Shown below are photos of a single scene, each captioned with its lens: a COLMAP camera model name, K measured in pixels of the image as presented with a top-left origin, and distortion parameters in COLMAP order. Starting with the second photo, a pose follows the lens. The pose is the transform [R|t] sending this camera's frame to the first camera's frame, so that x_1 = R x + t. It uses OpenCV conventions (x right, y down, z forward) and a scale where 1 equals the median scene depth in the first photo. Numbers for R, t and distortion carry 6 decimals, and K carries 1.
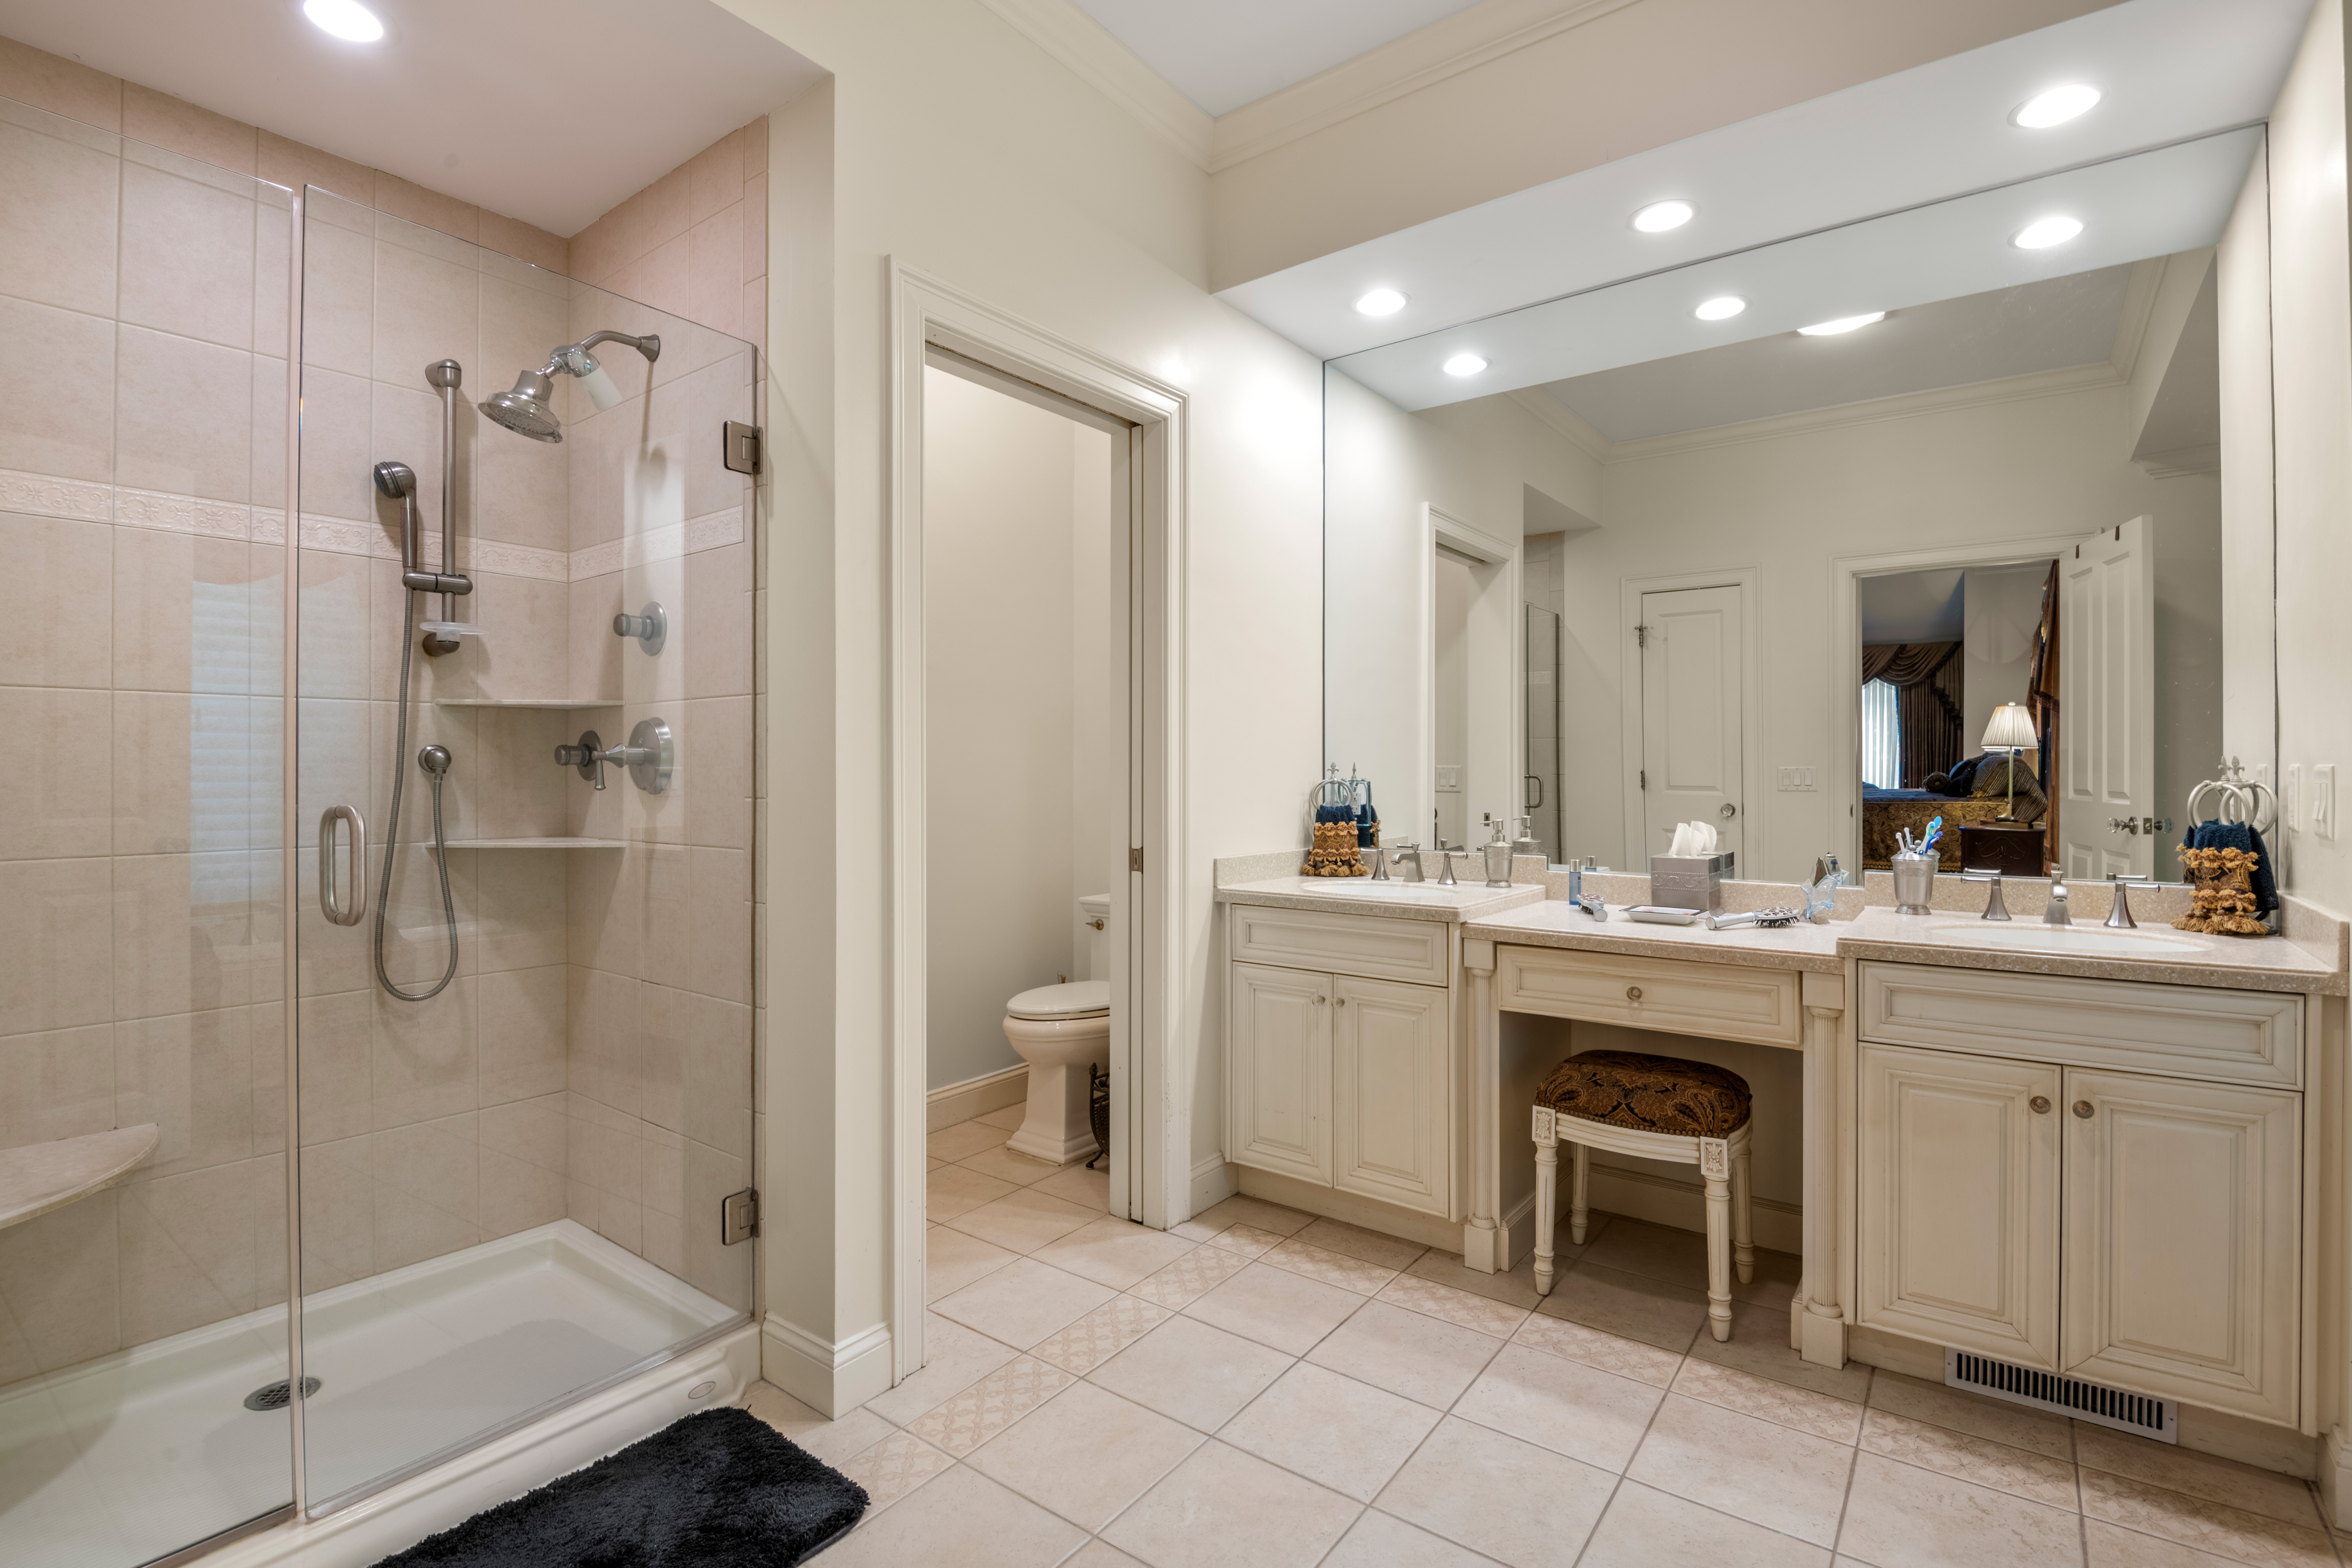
lens RADIAL K [[1096.3, 0, 1179.4], [0, 1096.3, 756.1], [0, 0, 1]] dist [-0.000538, -0.008162]
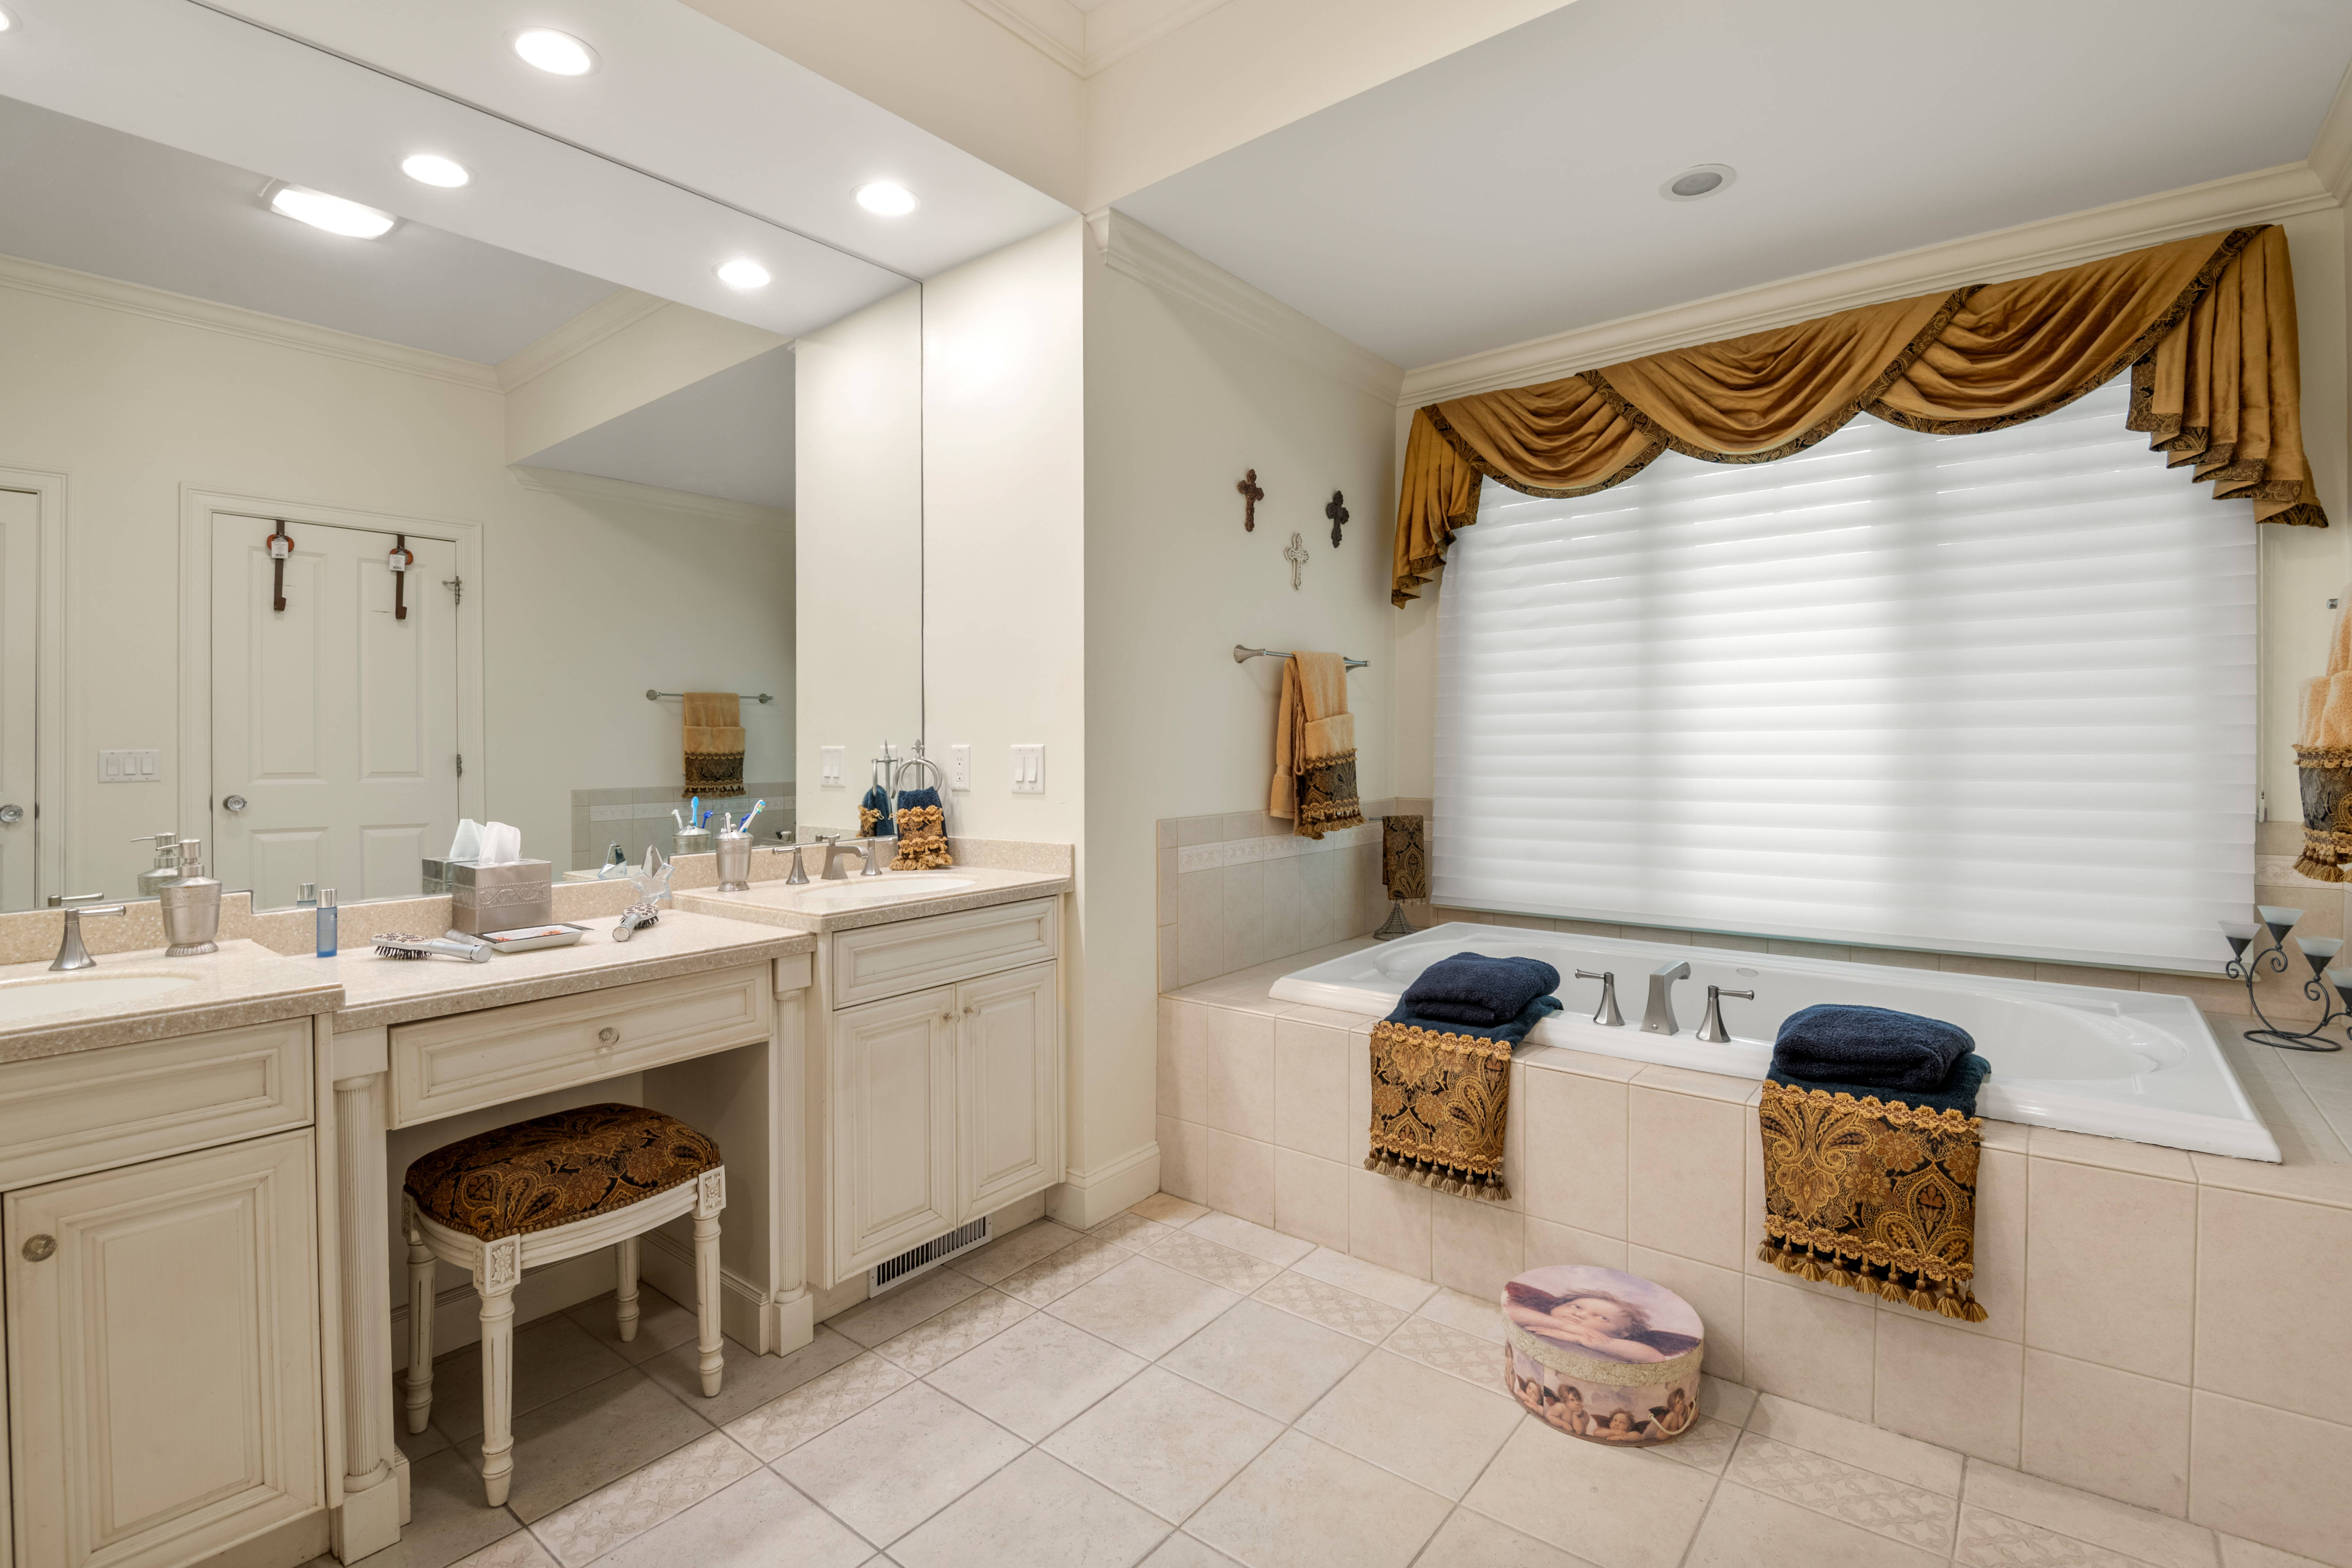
lens RADIAL K [[1093.9, 0, 1178.8], [0, 1093.9, 759.1], [0, 0, 1]] dist [0.038232, -0.043157]
pose [[0.031067, -0.011732, 0.999448, -0.391685], [-0.003494, 0.999924, 0.011846, 0.007432], [-0.999511, -0.003860, 0.031024, 0.614515]]
